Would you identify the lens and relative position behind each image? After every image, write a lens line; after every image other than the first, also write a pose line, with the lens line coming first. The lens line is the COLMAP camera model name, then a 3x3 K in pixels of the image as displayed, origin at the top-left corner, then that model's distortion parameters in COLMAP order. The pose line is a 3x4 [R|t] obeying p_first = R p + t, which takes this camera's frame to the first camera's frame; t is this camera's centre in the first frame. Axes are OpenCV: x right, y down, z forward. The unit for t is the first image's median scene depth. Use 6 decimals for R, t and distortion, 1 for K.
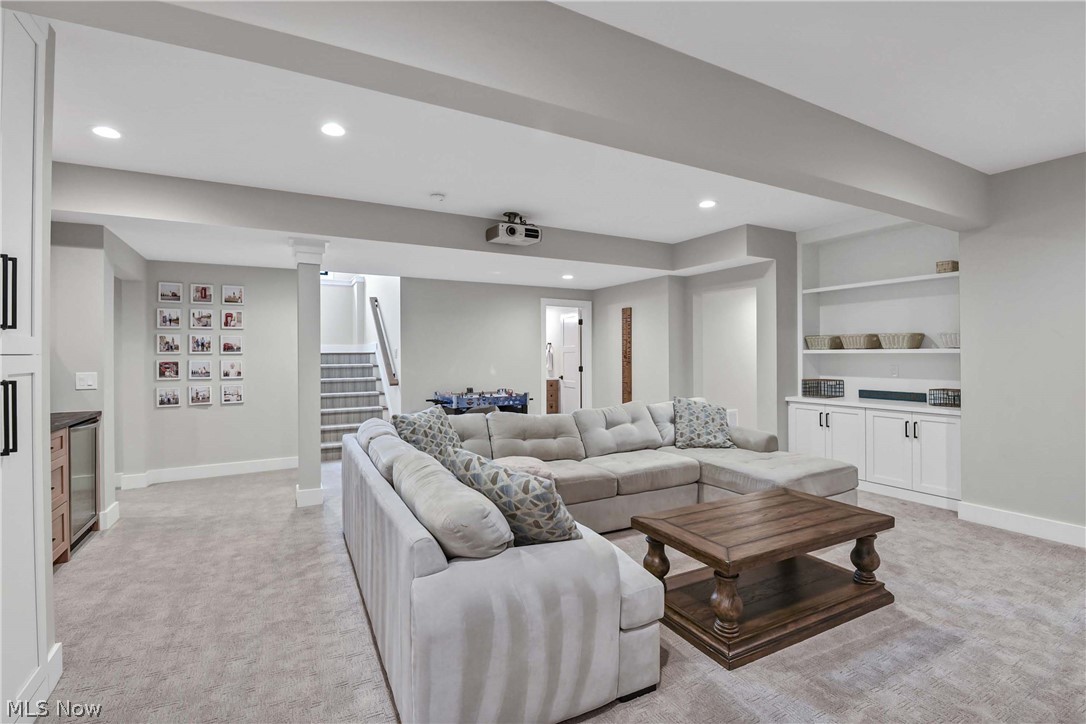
lens RADIAL K [[498.3, 0, 539.8], [0, 498.3, 358.5], [0, 0, 1]] dist [-0.004767, -0.000566]
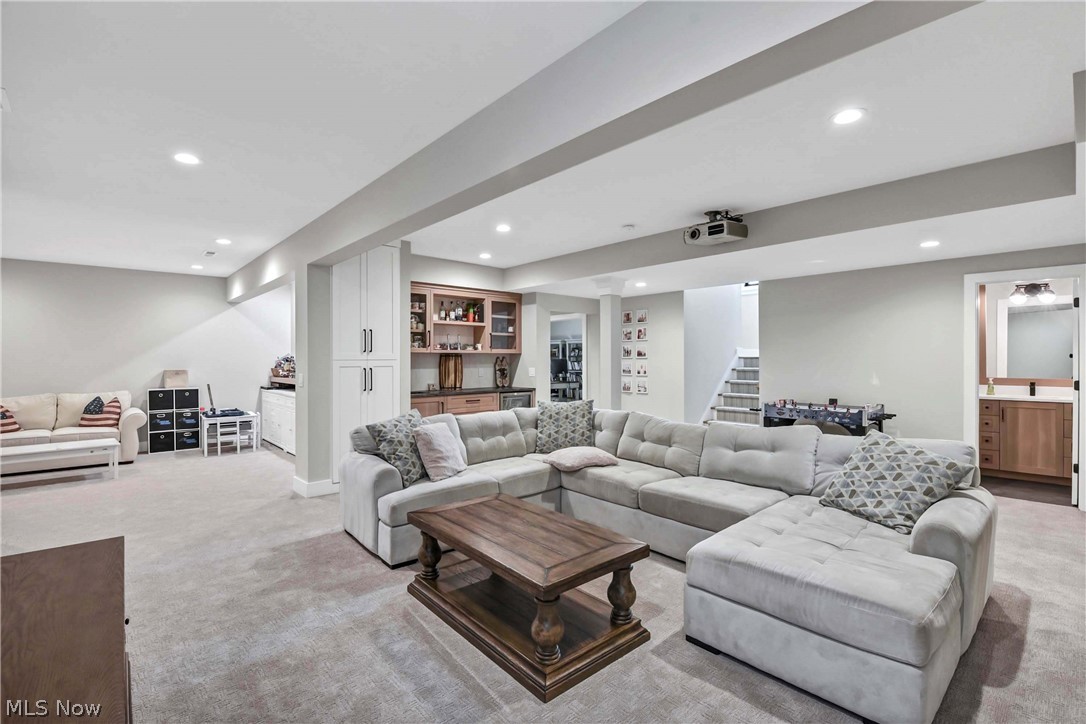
lens RADIAL K [[498.3, 0, 539.8], [0, 498.3, 358.5], [0, 0, 1]] dist [-0.004767, -0.000566]
pose [[0.222628, 0.003188, -0.974898, 0.704319], [-0.007158, 0.999973, 0.001636, -0.008731], [0.974877, 0.006614, 0.222645, 0.408493]]
